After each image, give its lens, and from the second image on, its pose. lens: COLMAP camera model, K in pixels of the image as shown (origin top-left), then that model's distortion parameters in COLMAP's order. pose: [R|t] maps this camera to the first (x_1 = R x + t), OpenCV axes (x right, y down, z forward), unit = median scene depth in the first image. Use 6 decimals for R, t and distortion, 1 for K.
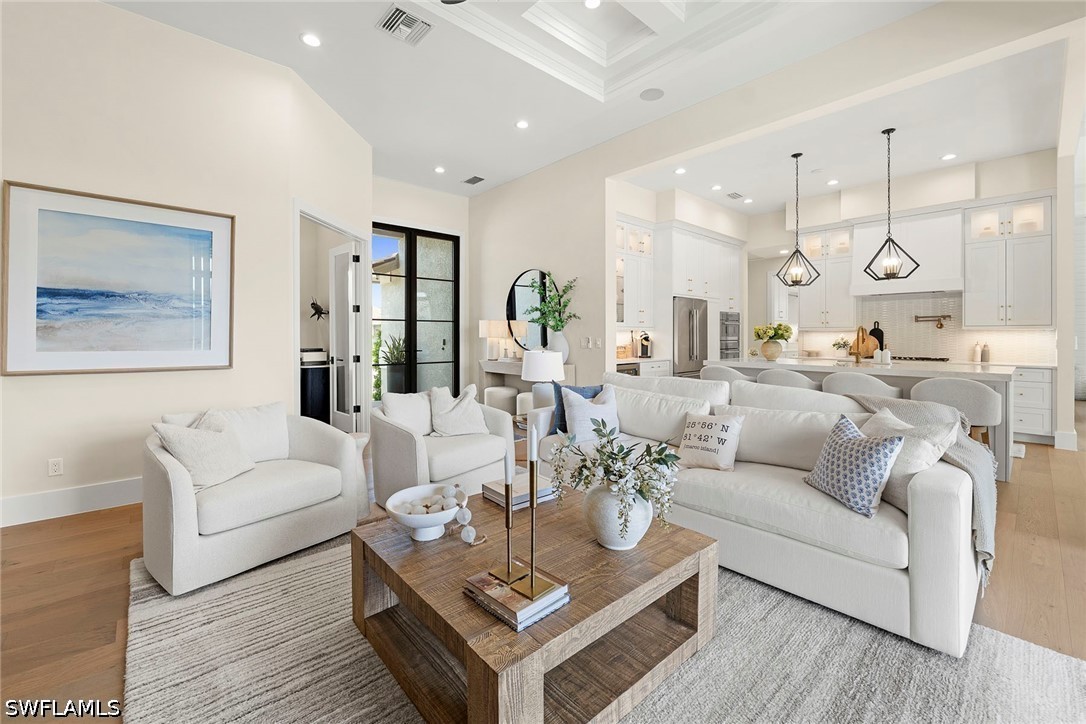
lens RADIAL K [[446.5, 0, 556.3], [0, 446.5, 335.0], [0, 0, 1]] dist [-0.010283, 0.001959]
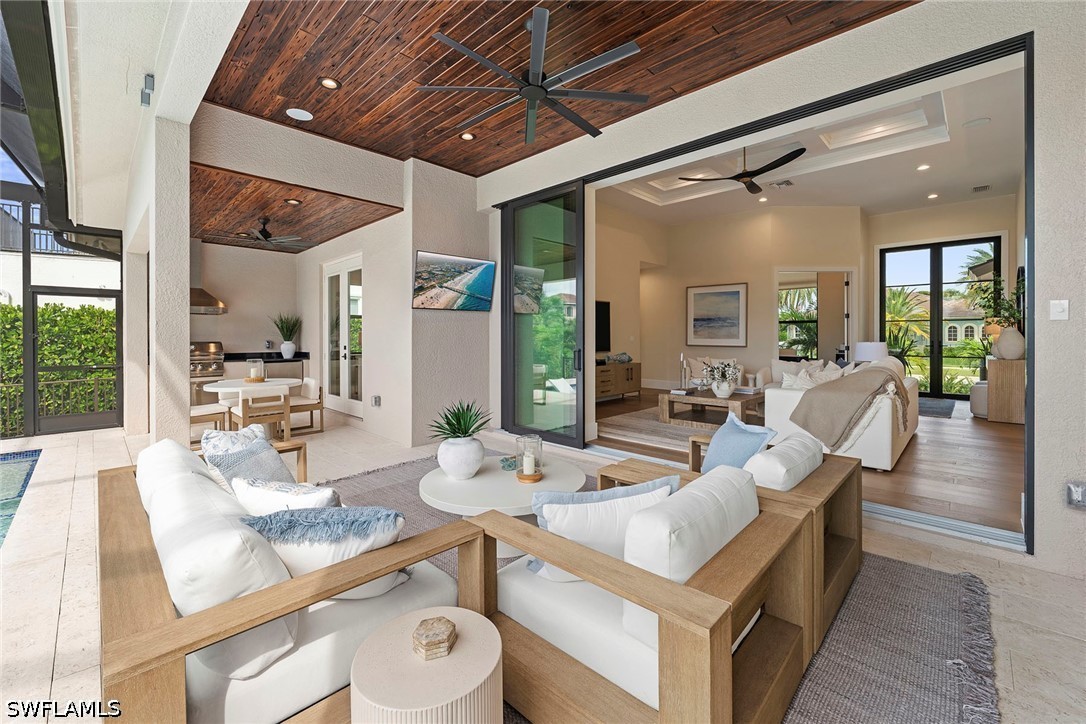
lens RADIAL K [[446.5, 0, 528.0], [0, 446.5, 338.6], [0, 0, 1]] dist [-0.010283, 0.001959]
pose [[0.044826, 0.007701, -0.998965, 1.631600], [0.000916, 0.999970, 0.007750, 0.009943], [0.998994, -0.001263, 0.044818, -0.273282]]
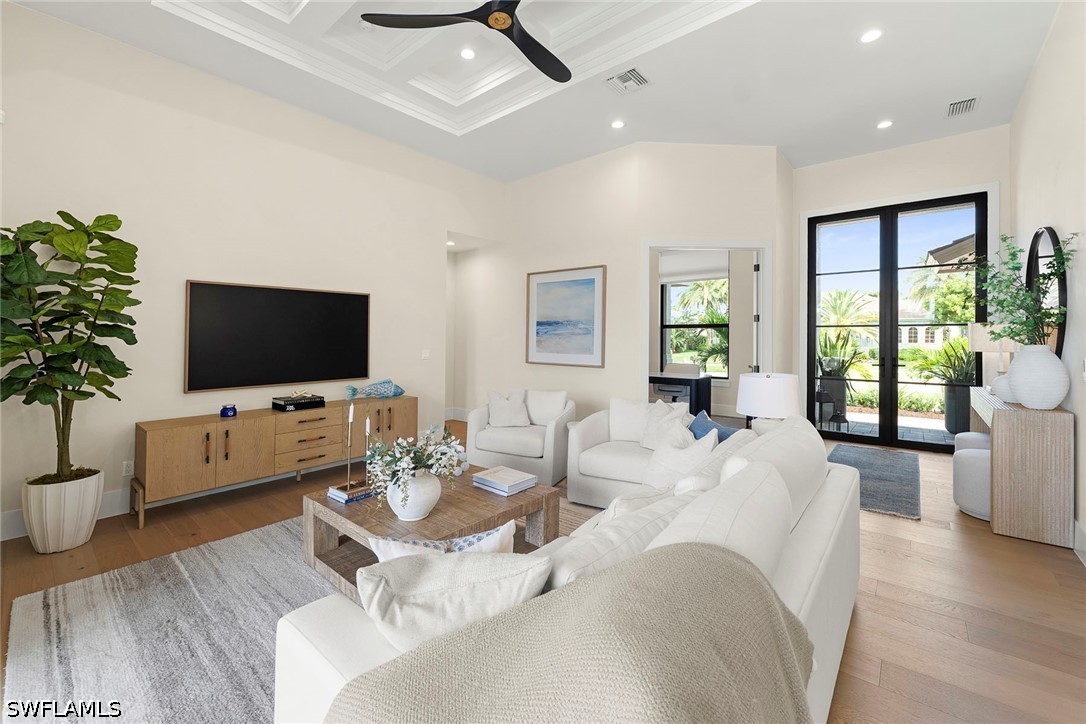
lens RADIAL K [[446.5, 0, 525.7], [0, 446.5, 339.5], [0, 0, 1]] dist [-0.010283, 0.001959]
pose [[0.114653, 0.010441, -0.993351, 0.742766], [0.001227, 0.999943, 0.010652, -0.037301], [0.993405, -0.002440, 0.114634, 0.589486]]
